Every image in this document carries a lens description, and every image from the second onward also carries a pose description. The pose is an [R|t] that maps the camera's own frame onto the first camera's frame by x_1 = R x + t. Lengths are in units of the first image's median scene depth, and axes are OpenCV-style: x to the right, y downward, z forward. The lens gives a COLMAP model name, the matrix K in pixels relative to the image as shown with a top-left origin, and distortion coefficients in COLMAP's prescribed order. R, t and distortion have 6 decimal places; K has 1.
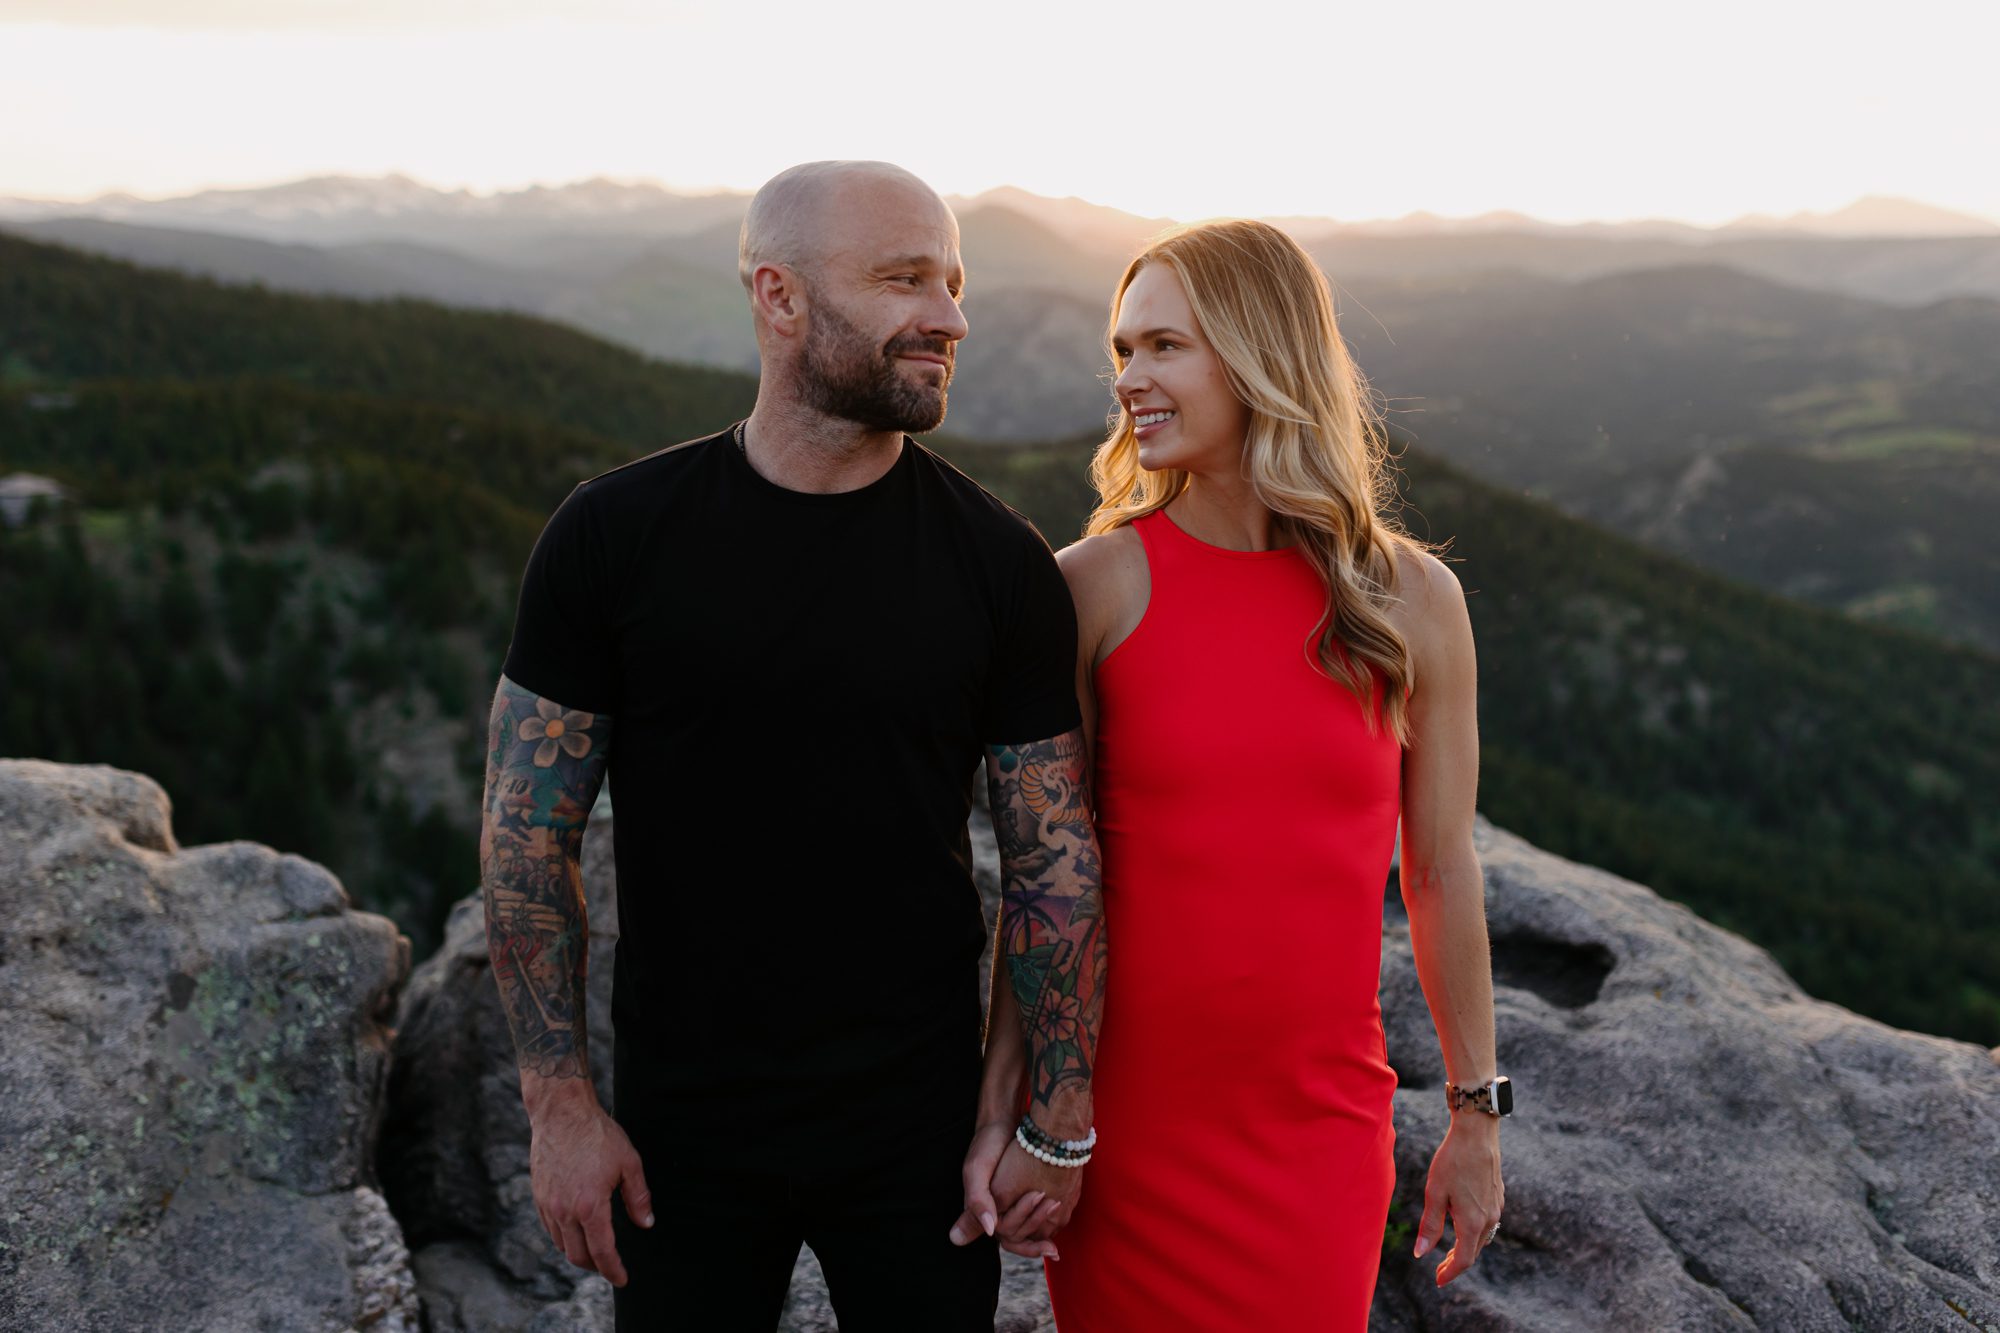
lens RADIAL K [[2014.6, 0, 1025.3], [0, 2014.6, 610.9], [0, 0, 1]] dist [0.005017, 0.000000]
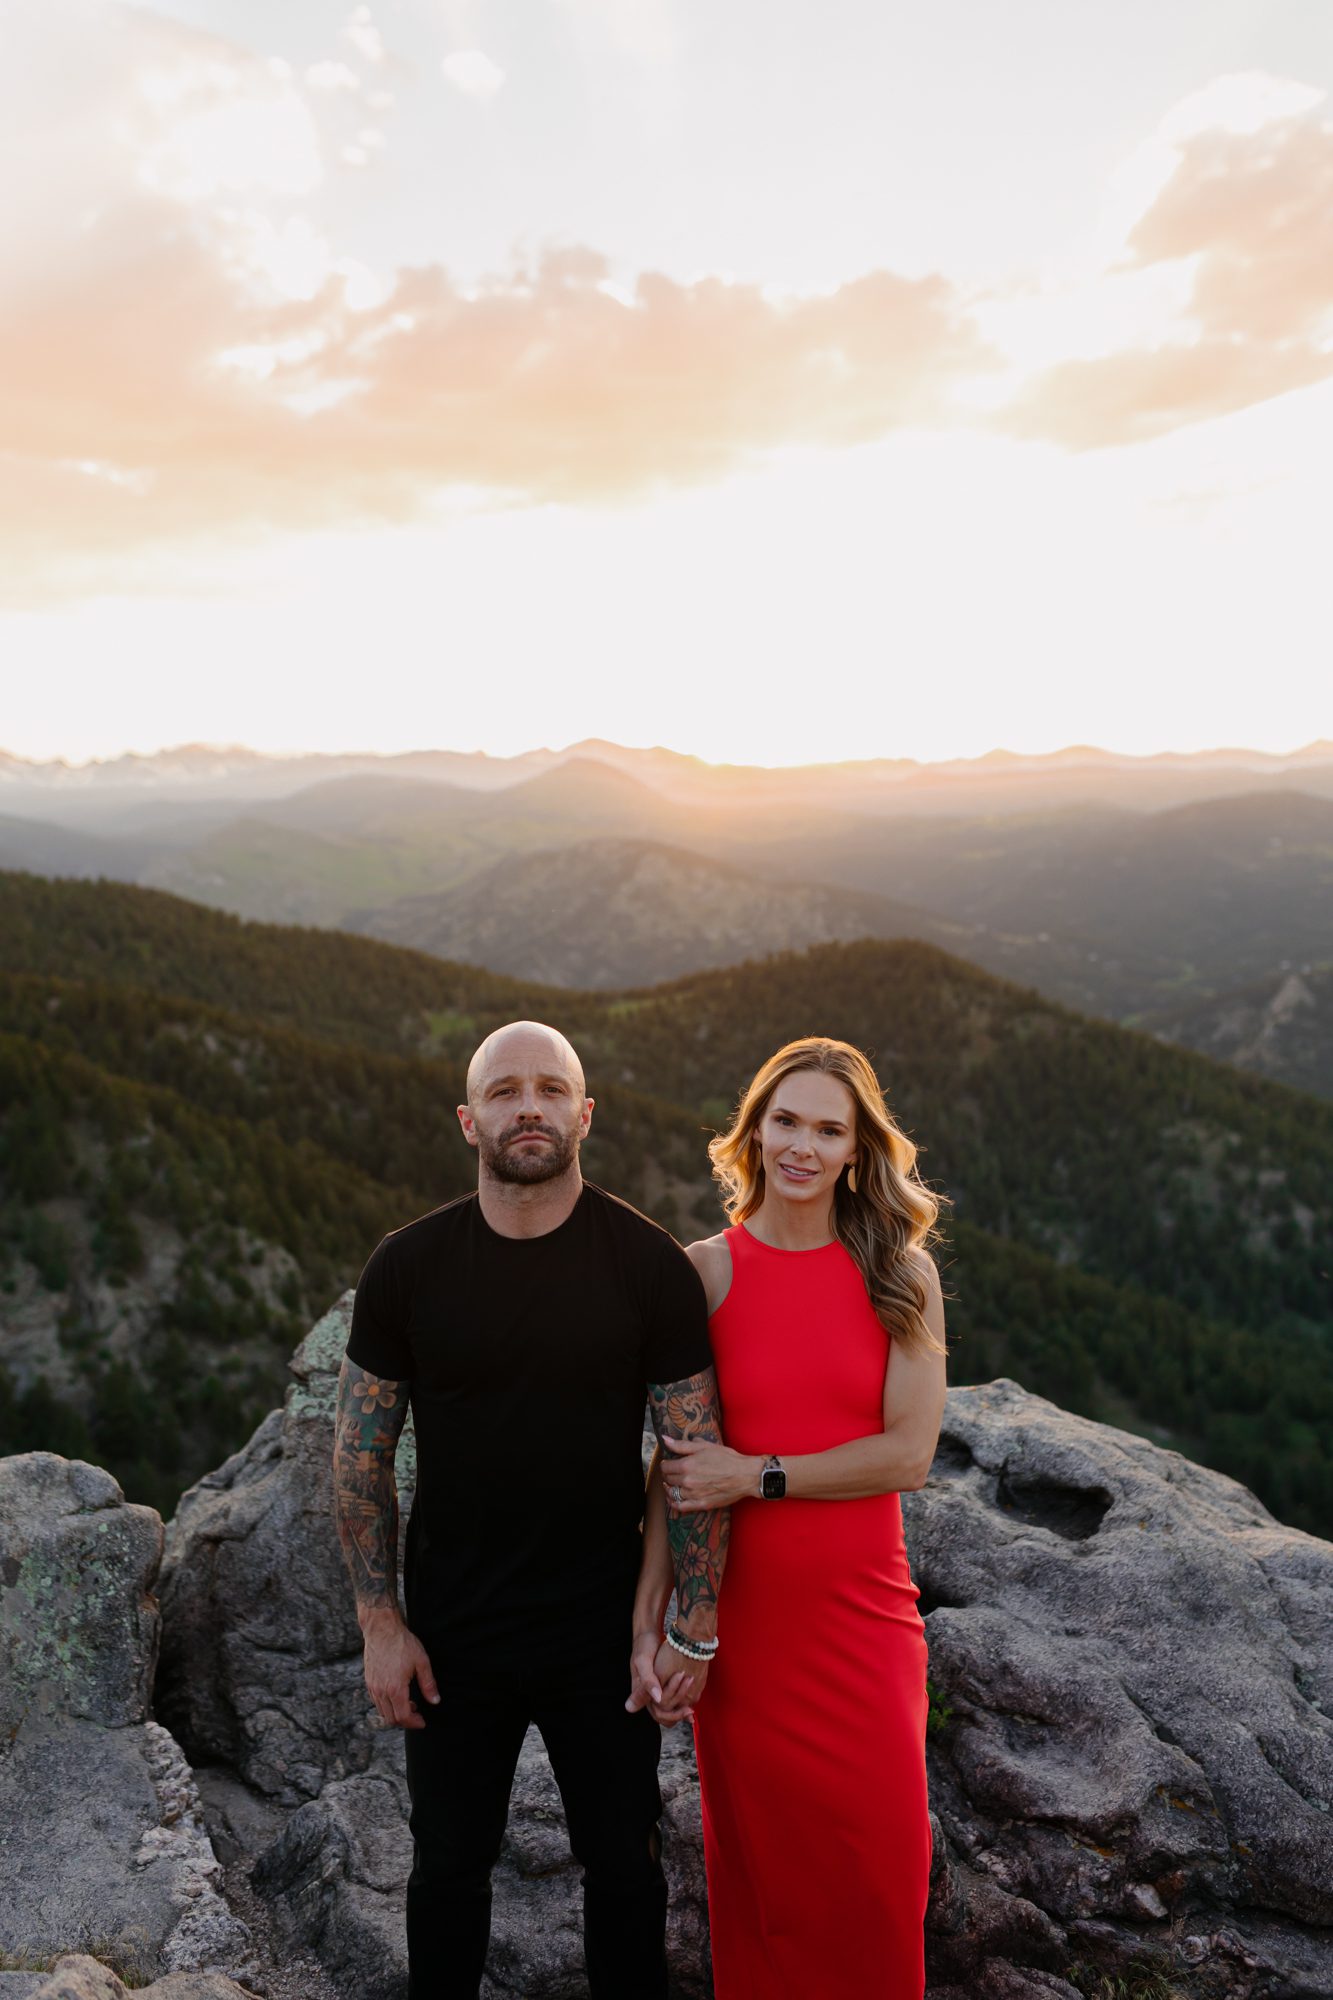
lens RADIAL K [[2014.6, 0, 660.0], [0, 2014.6, 989.8], [0, 0, 1]] dist [0.005017, 0.000000]
pose [[0.999110, -0.037734, 0.018857, -0.008872], [0.039159, 0.995866, -0.081965, -0.059345], [-0.015686, 0.082630, 0.996457, -0.316698]]
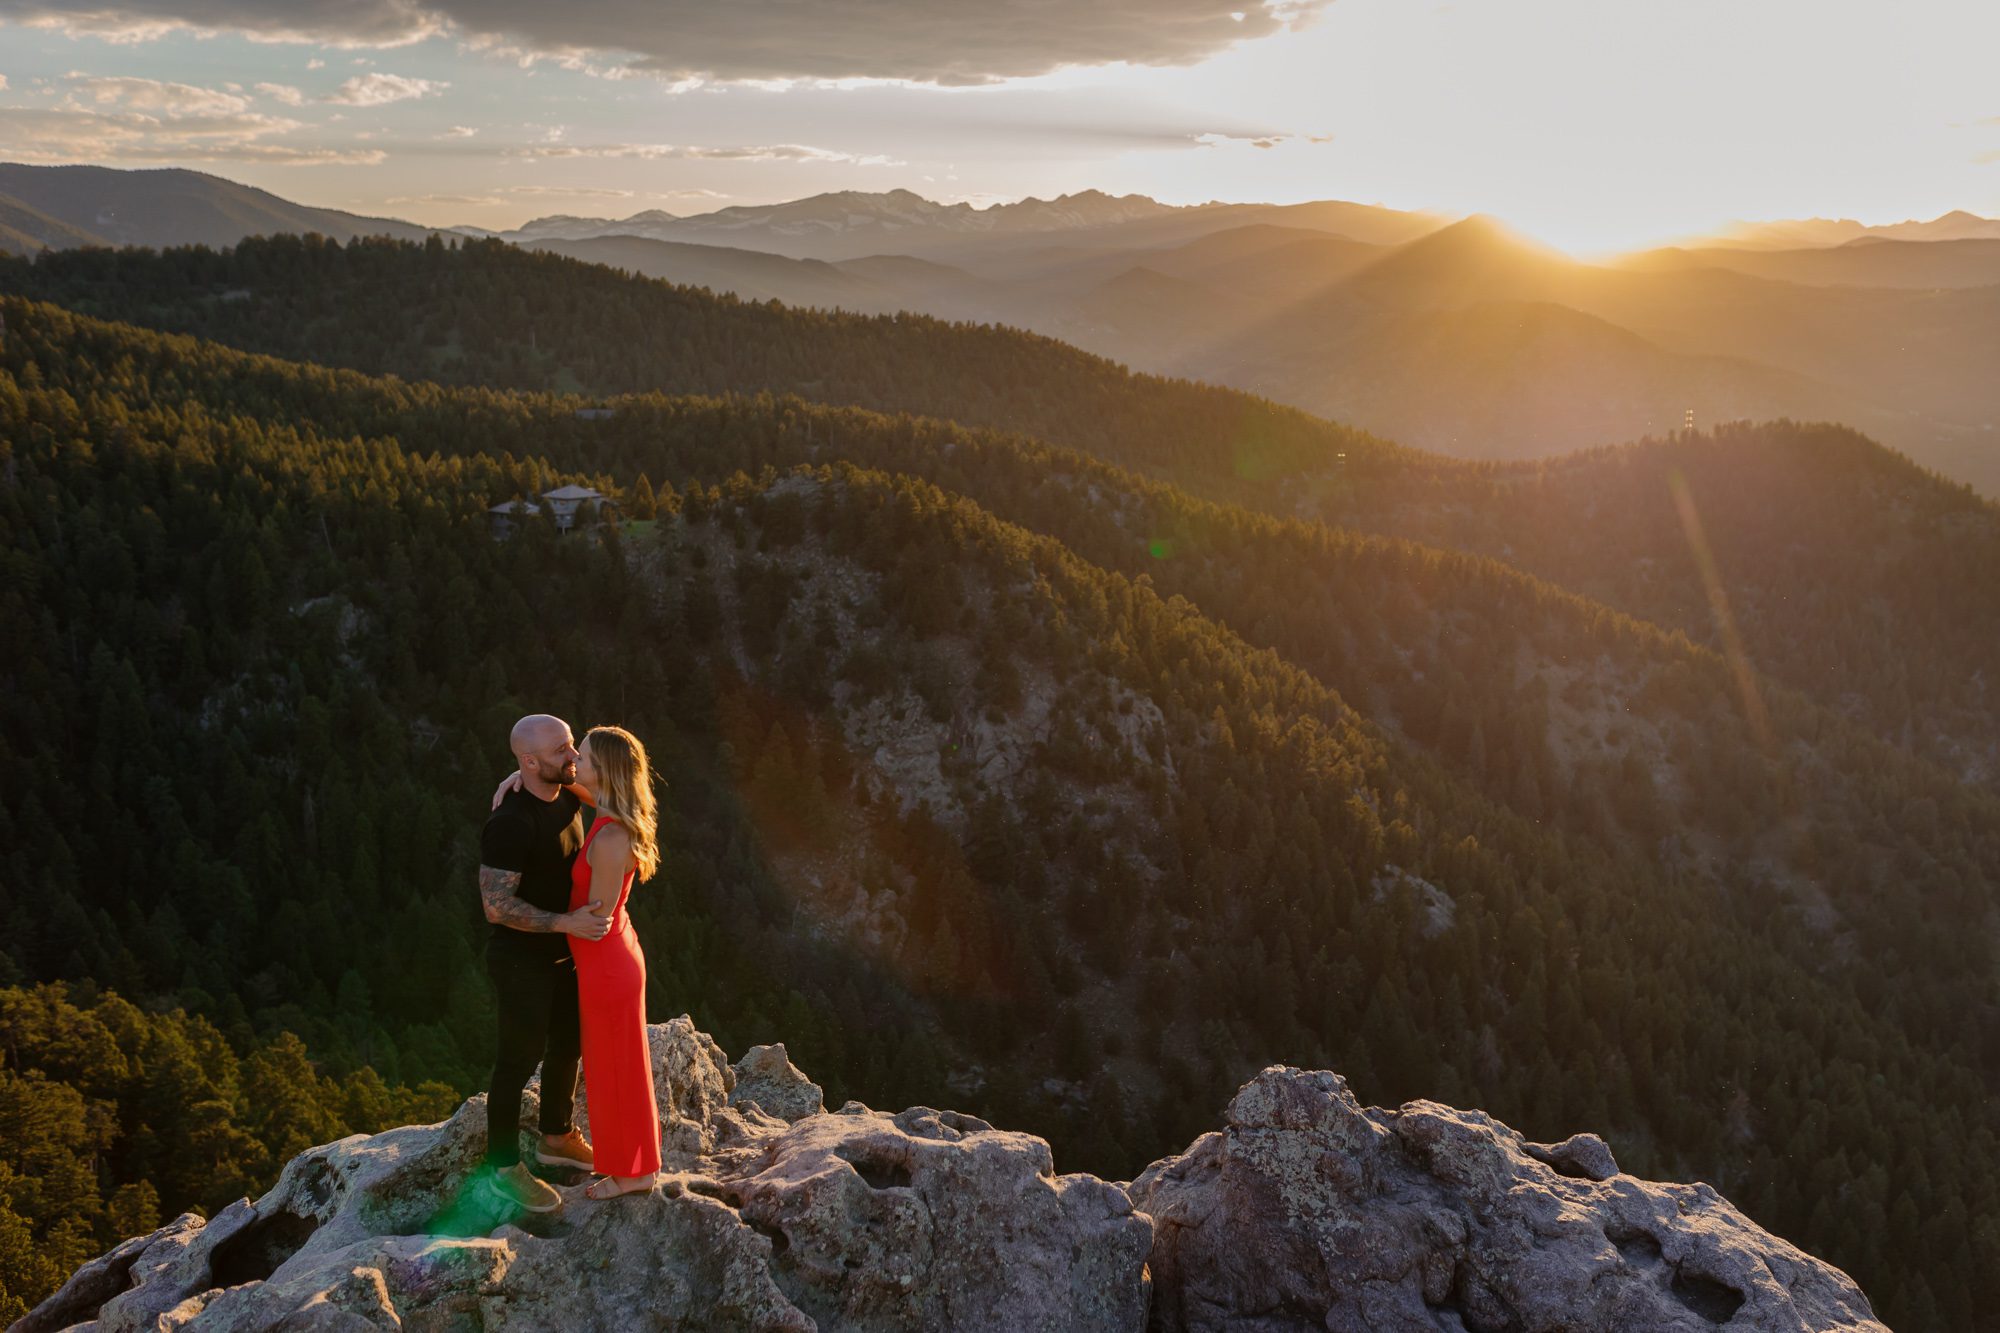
lens RADIAL K [[2014.6, 0, 1001.5], [0, 2014.6, 641.6], [0, 0, 1]] dist [0.005017, 0.000000]
pose [[0.969997, 0.033670, -0.240774, 0.032351], [-0.030435, 0.999390, 0.017144, -0.521762], [0.241205, -0.009302, 0.970430, -1.195793]]
